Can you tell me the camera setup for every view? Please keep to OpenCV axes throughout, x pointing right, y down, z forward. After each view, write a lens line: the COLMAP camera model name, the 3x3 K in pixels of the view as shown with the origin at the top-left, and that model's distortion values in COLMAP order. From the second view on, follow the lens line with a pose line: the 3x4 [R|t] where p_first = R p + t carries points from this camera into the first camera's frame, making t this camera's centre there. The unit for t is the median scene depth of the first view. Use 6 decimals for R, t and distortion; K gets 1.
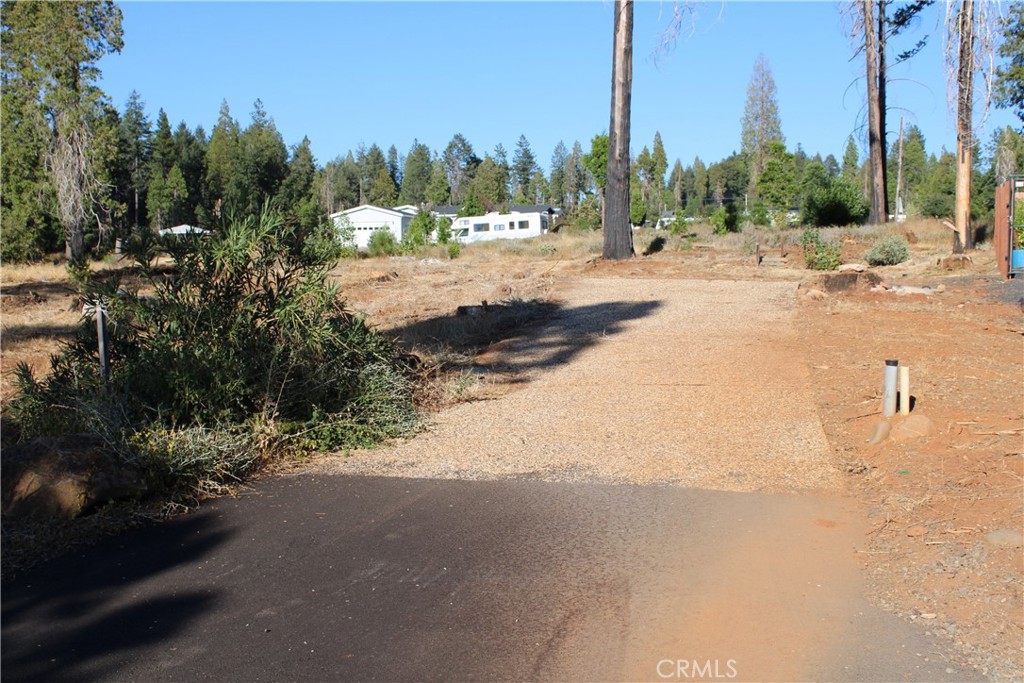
lens RADIAL K [[1304.3, 0, 507.9], [0, 1304.3, 342.3], [0, 0, 1]] dist [-0.051833, 0.000000]
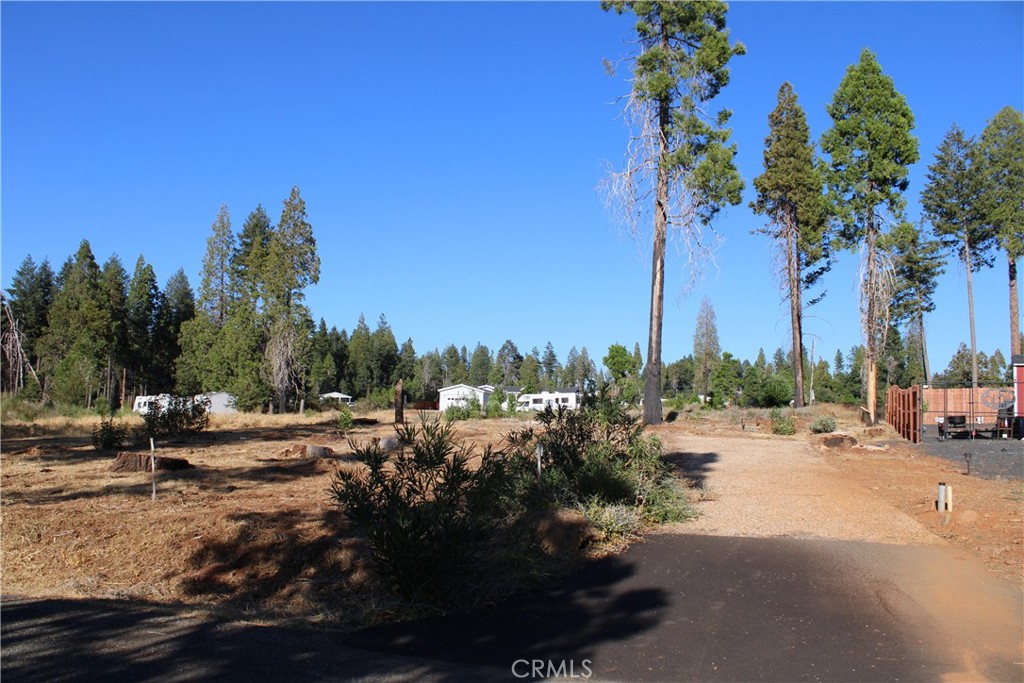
lens RADIAL K [[856.0, 0, 506.1], [0, 856.0, 339.4], [0, 0, 1]] dist [-0.169604, 0.148420]
pose [[0.998983, 0.030912, -0.032822, -0.038422], [-0.035721, 0.986821, -0.157825, 0.002468], [0.027511, 0.158837, 0.986922, -0.030634]]
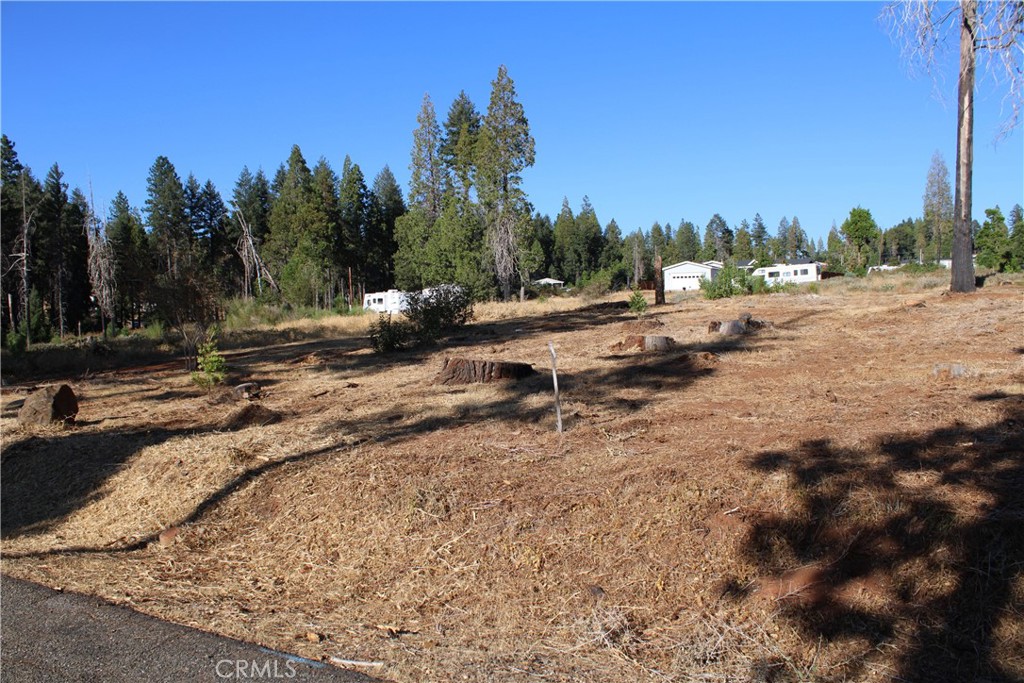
lens RADIAL K [[856.0, 0, 504.3], [0, 856.0, 345.3], [0, 0, 1]] dist [-0.169604, 0.148420]
pose [[0.964586, -0.004858, -0.263724, -0.091450], [0.002227, 0.999945, -0.010276, -0.000069], [0.263759, 0.009325, 0.964544, 0.024171]]
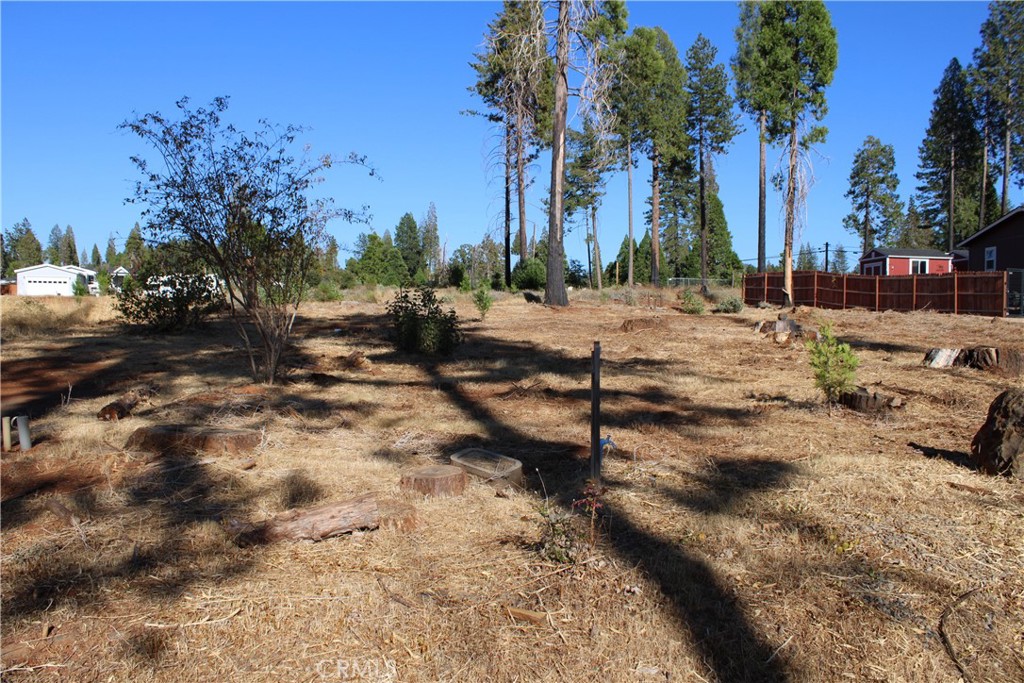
lens RADIAL K [[856.0, 0, 506.6], [0, 856.0, 348.5], [0, 0, 1]] dist [-0.169604, 0.148420]
pose [[0.828467, -0.005862, 0.560008, -0.315330], [0.018839, 0.999671, -0.017406, 0.001571], [-0.559721, 0.024970, 0.828305, 0.120458]]
